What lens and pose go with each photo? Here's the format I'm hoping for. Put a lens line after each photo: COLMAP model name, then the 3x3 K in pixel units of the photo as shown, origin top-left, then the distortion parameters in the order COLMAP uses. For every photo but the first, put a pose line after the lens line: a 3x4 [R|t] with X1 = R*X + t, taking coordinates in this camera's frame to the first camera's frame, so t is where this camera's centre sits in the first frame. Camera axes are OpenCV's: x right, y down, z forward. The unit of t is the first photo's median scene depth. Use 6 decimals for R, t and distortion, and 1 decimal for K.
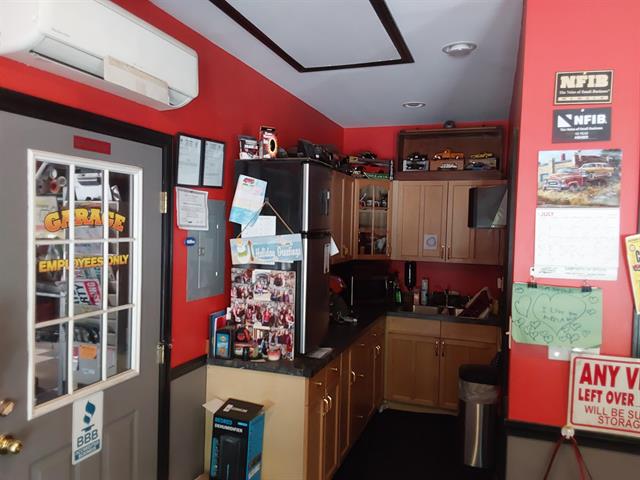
lens RADIAL K [[515.5, 0, 320.0], [0, 515.5, 240.0], [0, 0, 1]] dist [0.090492, -0.162014]
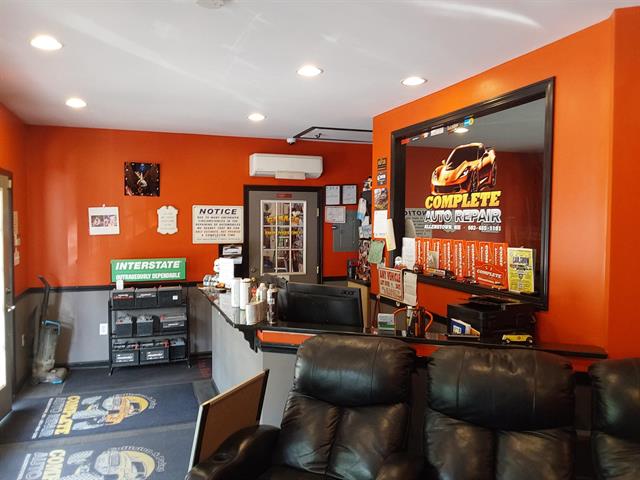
lens RADIAL K [[515.5, 0, 320.0], [0, 515.5, 240.0], [0, 0, 1]] dist [0.090492, -0.162014]
pose [[0.619177, 0.006305, -0.785226, 1.700883], [-0.015048, 0.999879, -0.003838, 0.075846], [0.785107, 0.014192, 0.619197, -0.599581]]
